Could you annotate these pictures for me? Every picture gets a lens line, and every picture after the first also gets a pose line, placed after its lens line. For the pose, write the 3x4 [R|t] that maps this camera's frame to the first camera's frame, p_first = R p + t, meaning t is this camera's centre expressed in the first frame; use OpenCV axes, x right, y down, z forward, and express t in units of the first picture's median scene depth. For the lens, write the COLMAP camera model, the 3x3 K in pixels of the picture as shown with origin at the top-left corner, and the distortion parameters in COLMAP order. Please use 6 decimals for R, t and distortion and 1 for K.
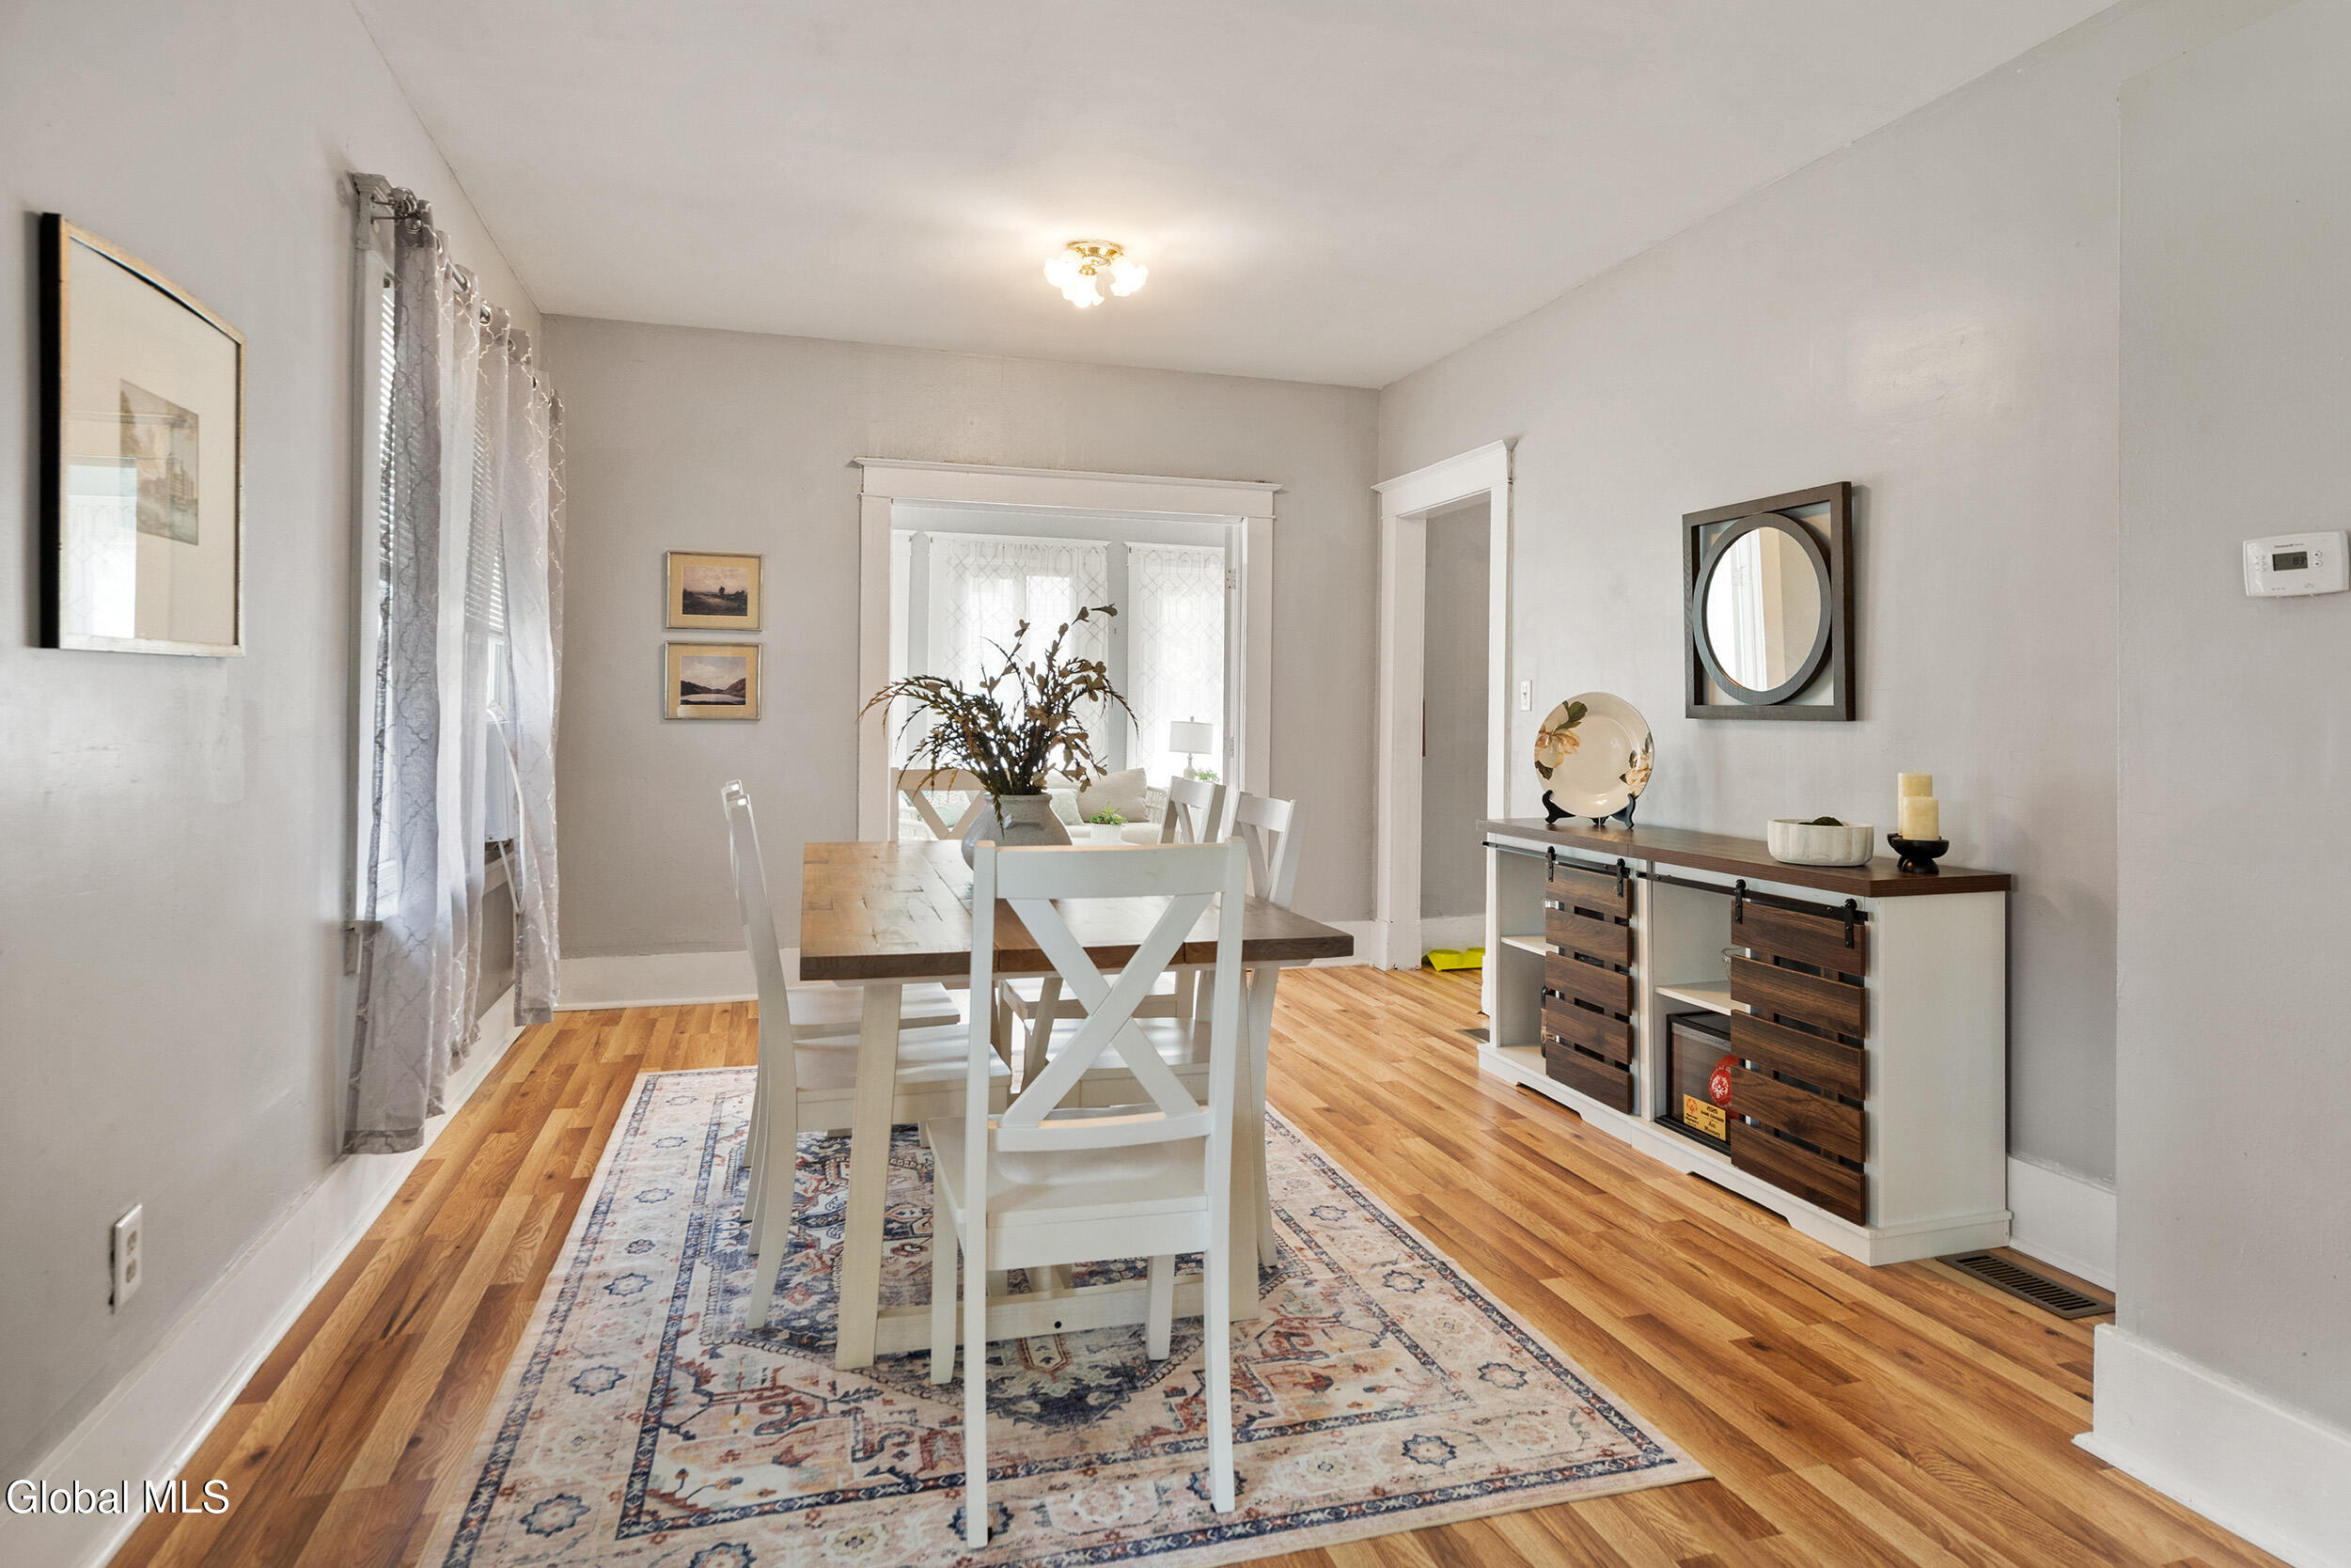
lens RADIAL K [[1302.3, 0, 1189.2], [0, 1302.3, 693.9], [0, 0, 1]] dist [0.000290, 0.000789]
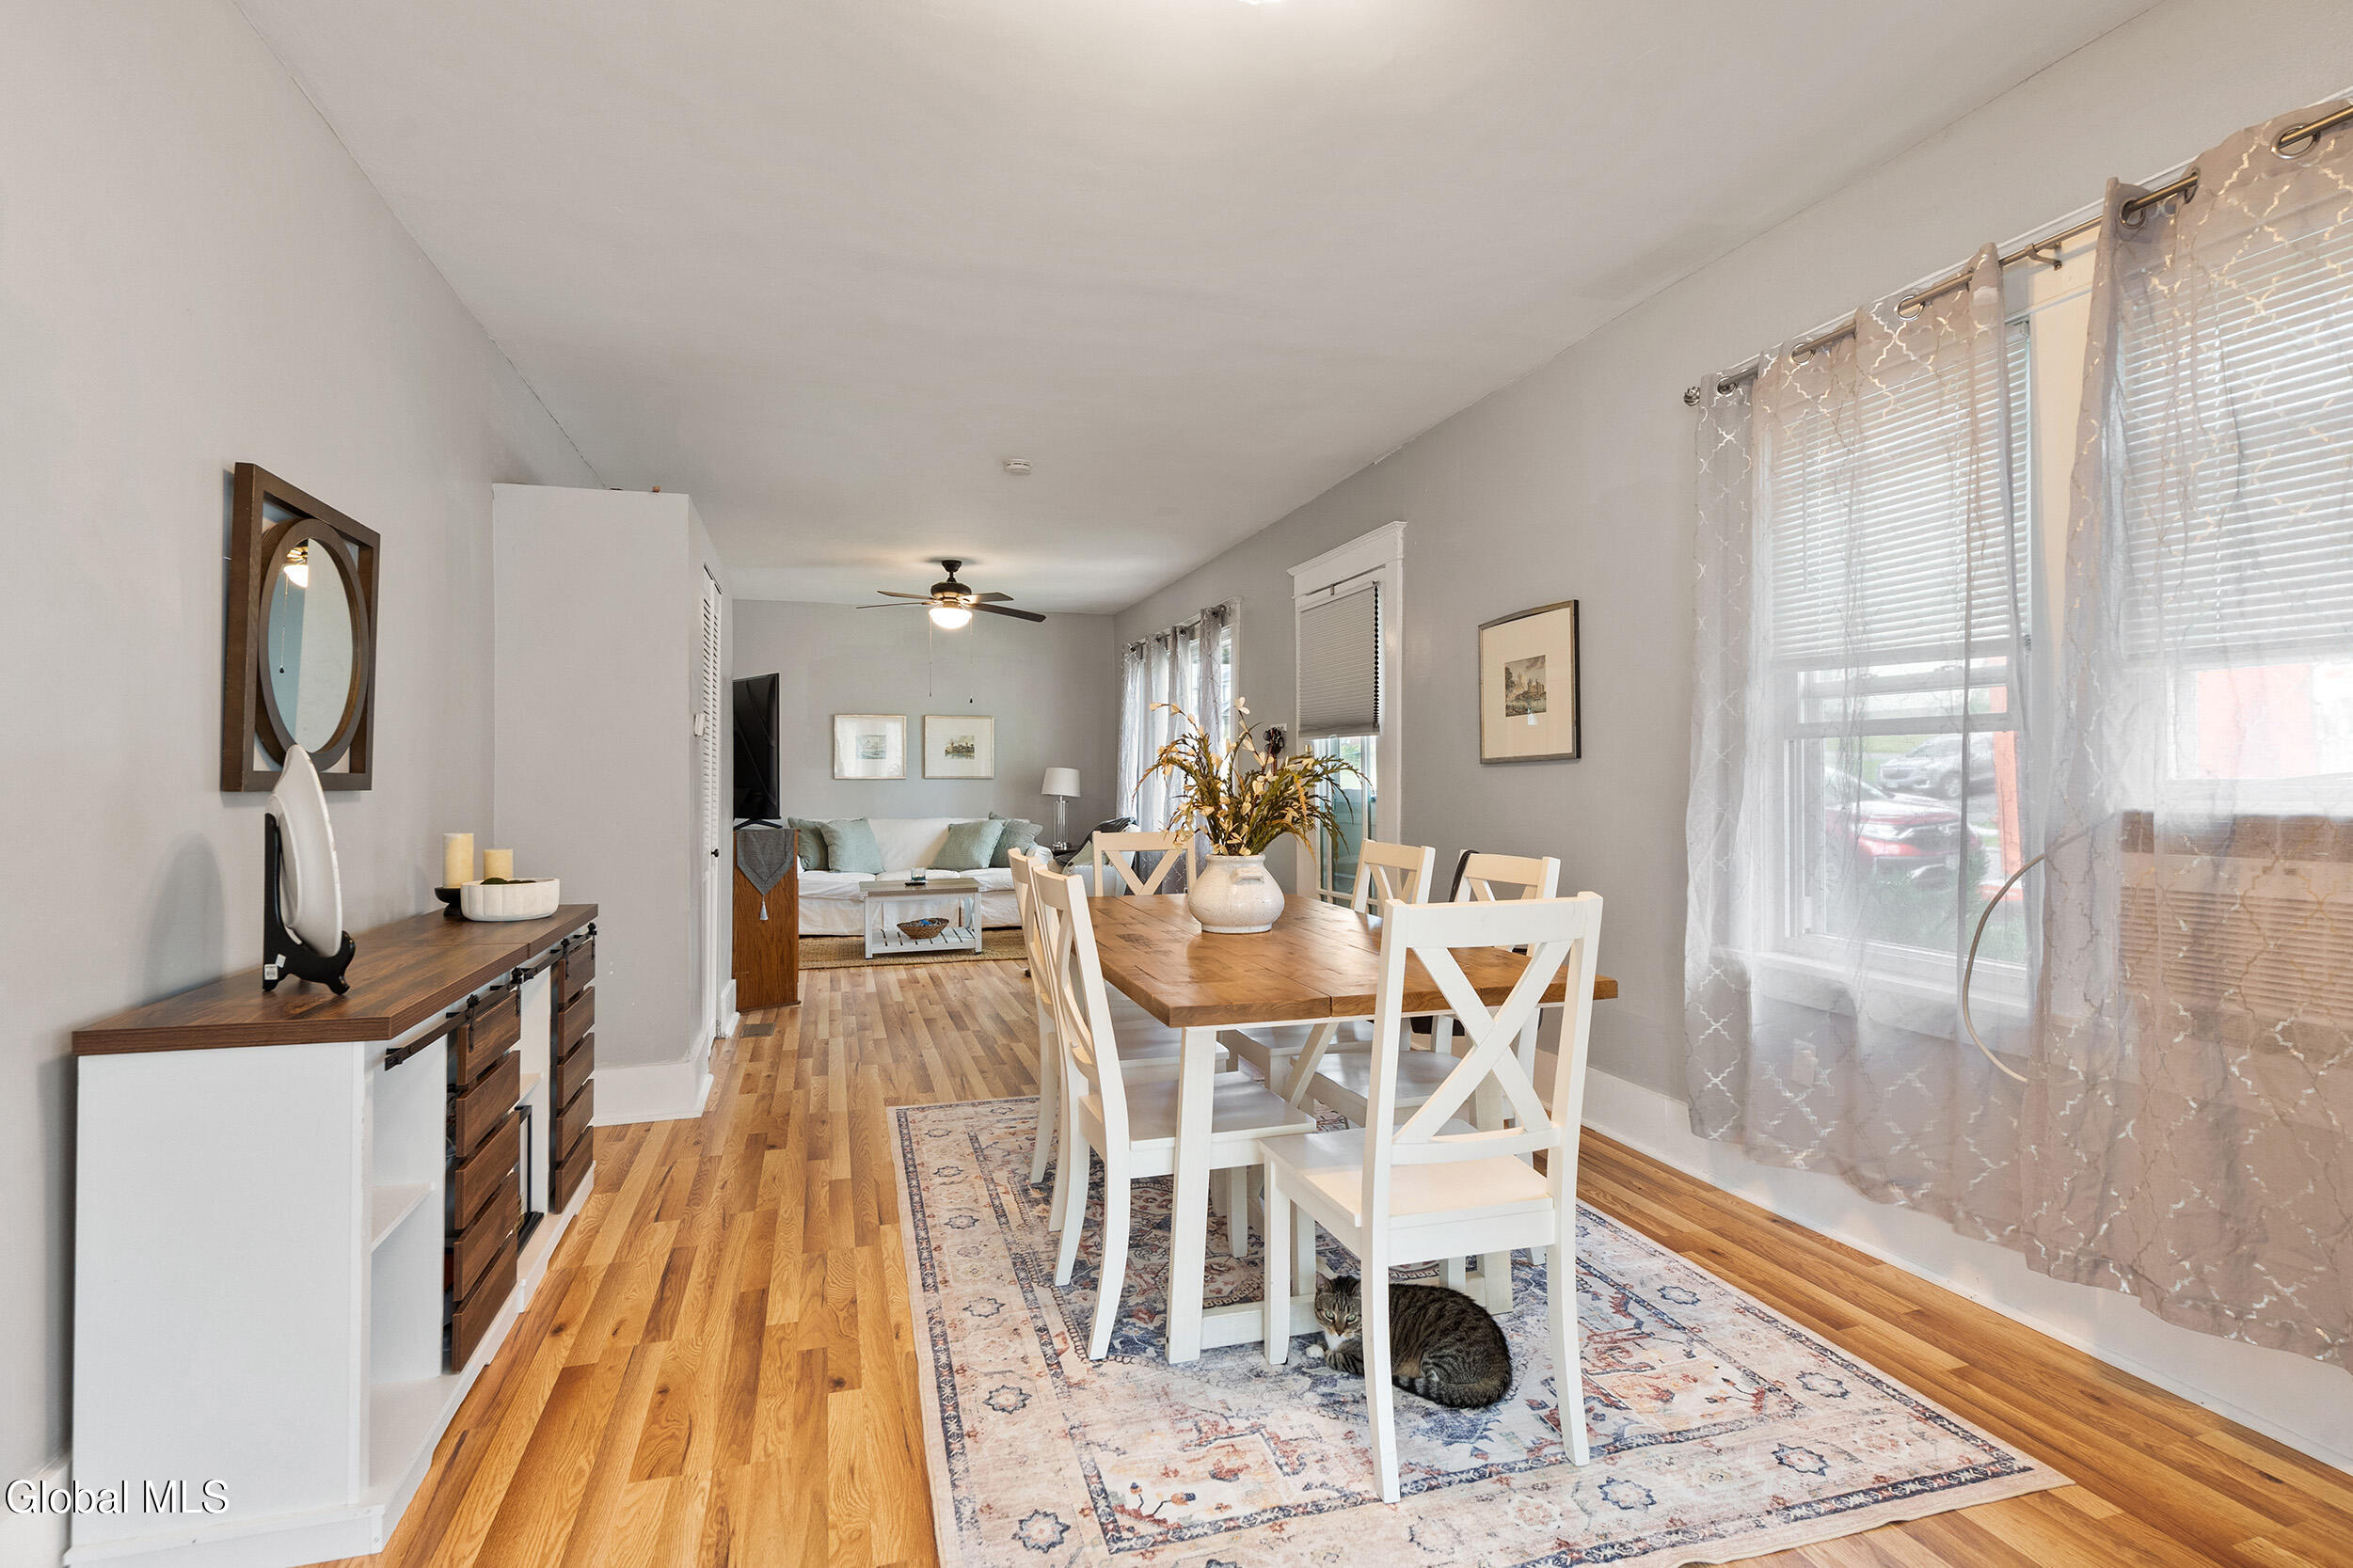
lens RADIAL K [[1117.4, 0, 1164.2], [0, 1117.4, 784.1], [0, 0, 1]] dist [-0.001223, 0.000407]
pose [[-0.999813, -0.005673, 0.018480, -0.092355], [-0.005838, 0.999943, -0.008884, 0.024446], [-0.018429, -0.008990, -0.999790, 2.119530]]
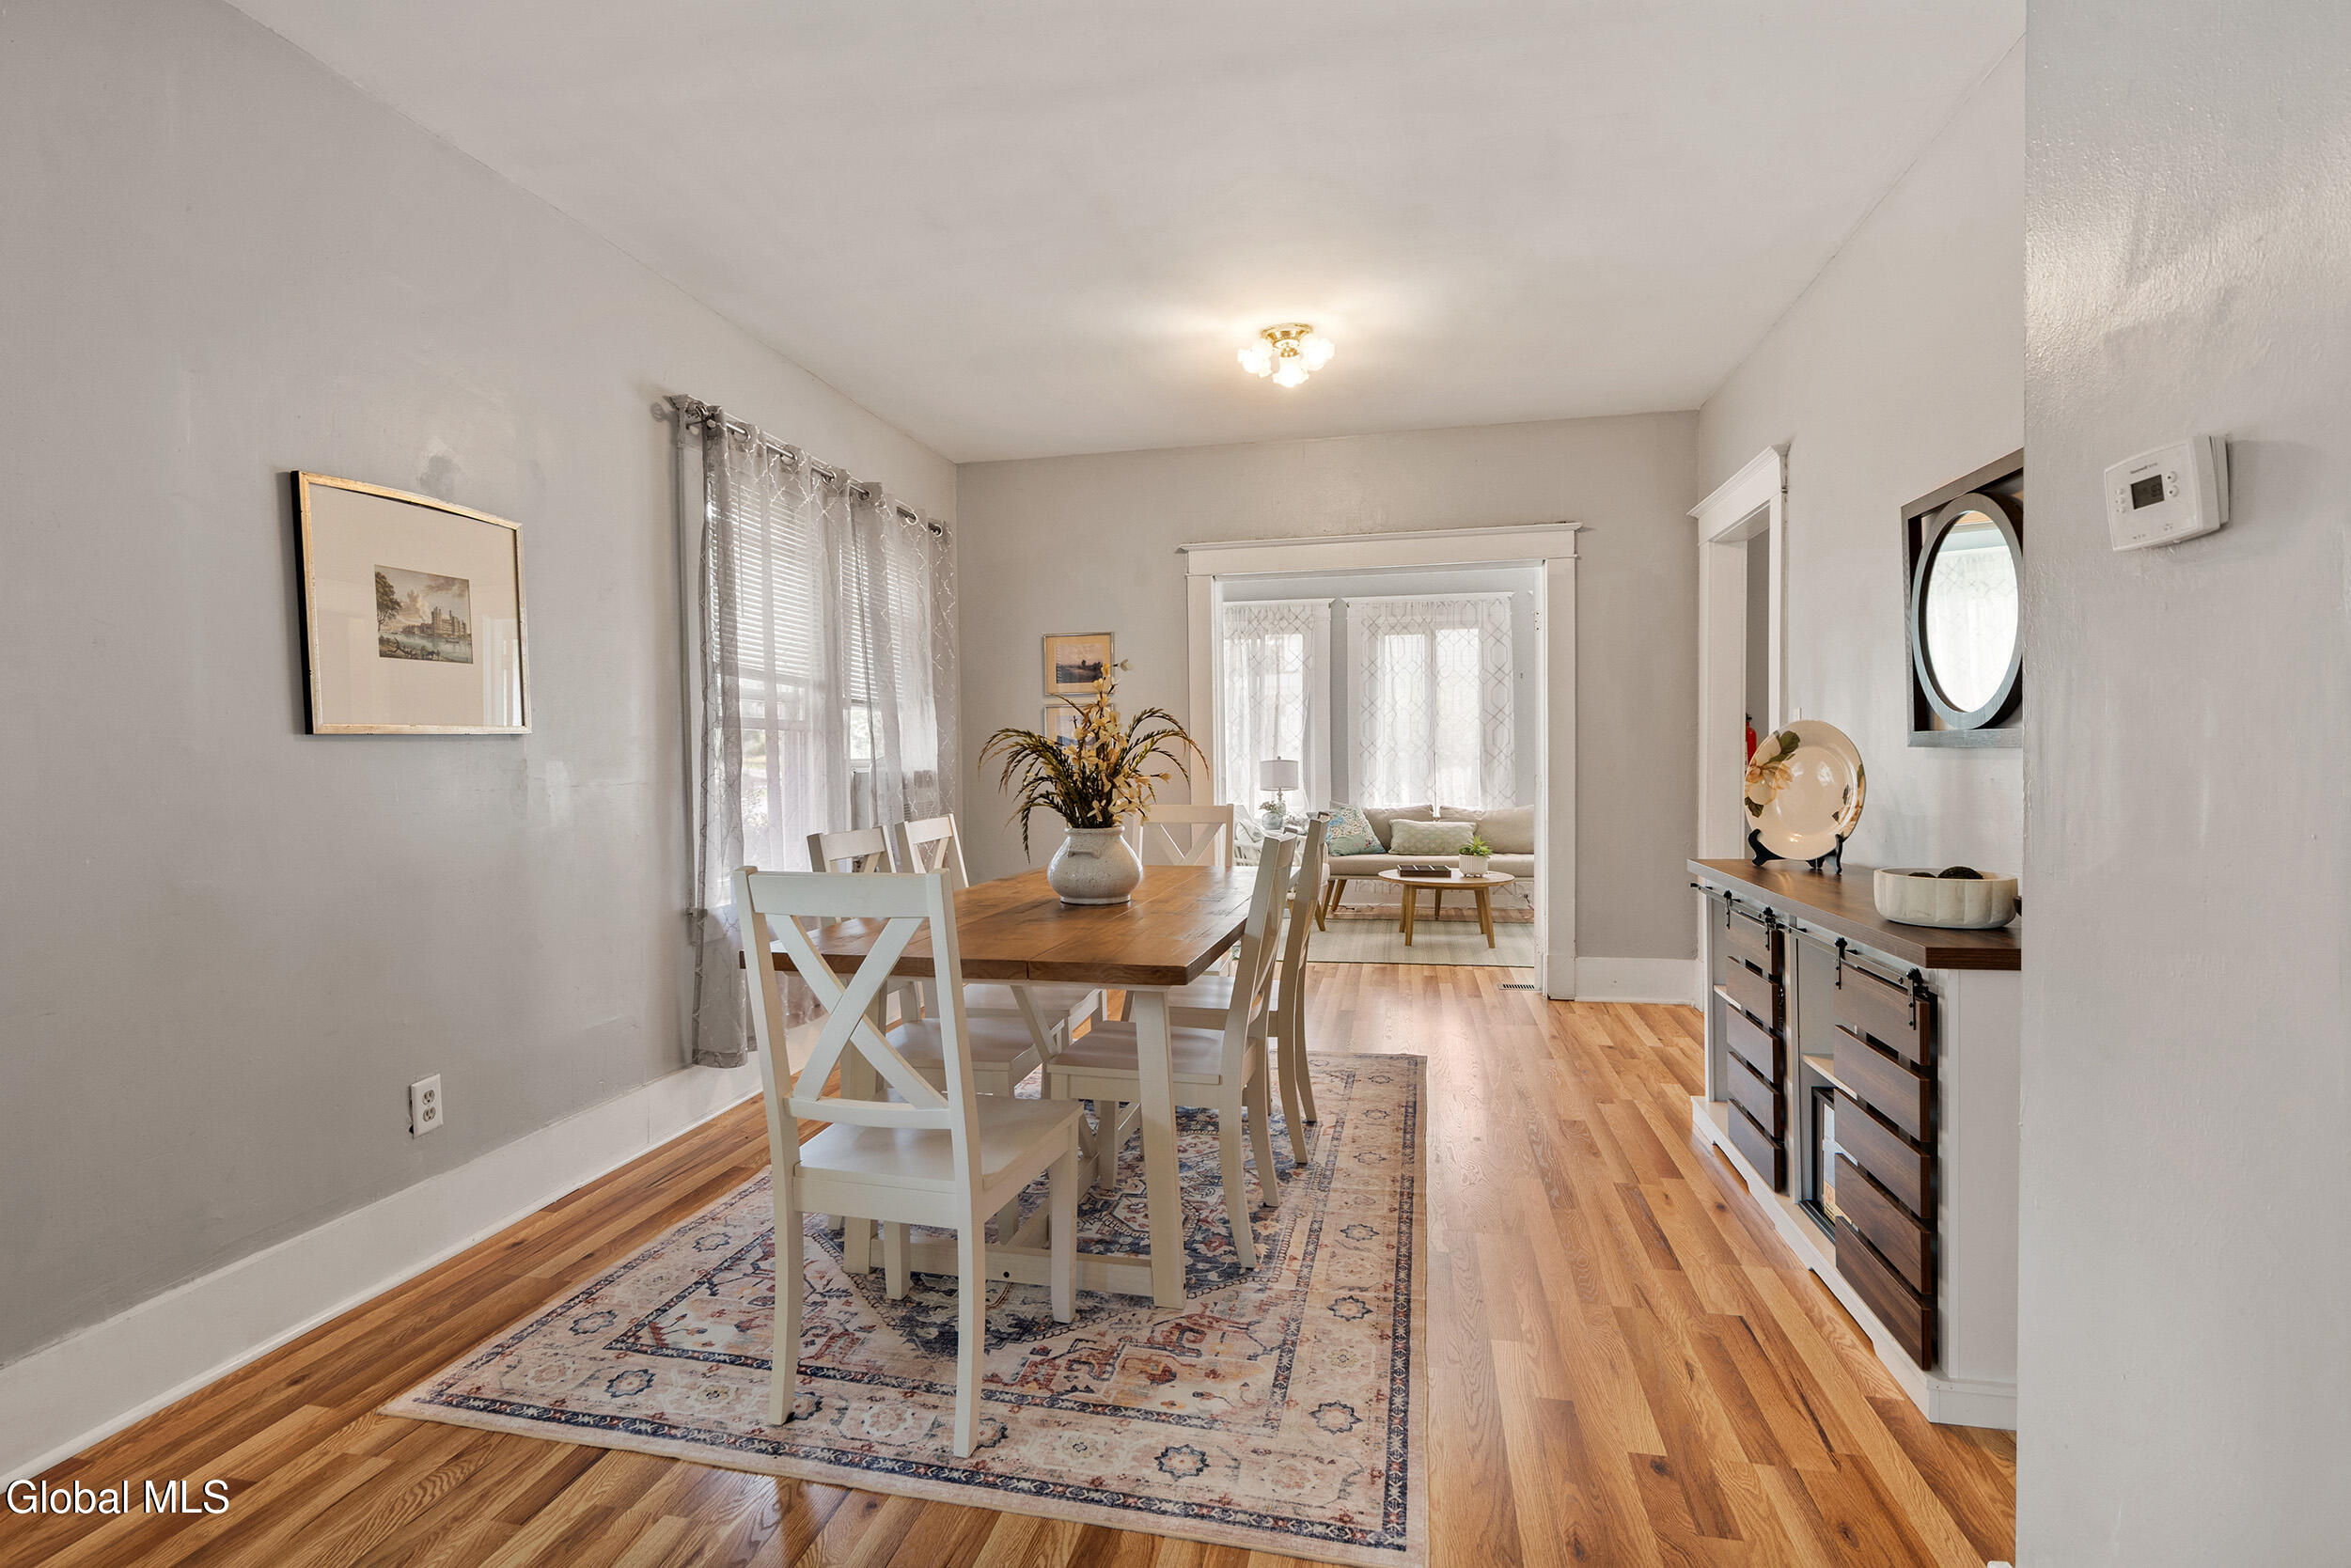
lens RADIAL K [[1116.6, 0, 1168.6], [0, 1116.6, 780.6], [0, 0, 1]] dist [-0.001223, 0.000407]
pose [[0.867946, -0.009382, -0.496571, 0.451279], [0.028012, 0.999155, 0.030084, 0.007192], [0.495869, -0.040021, 0.867475, 0.176210]]
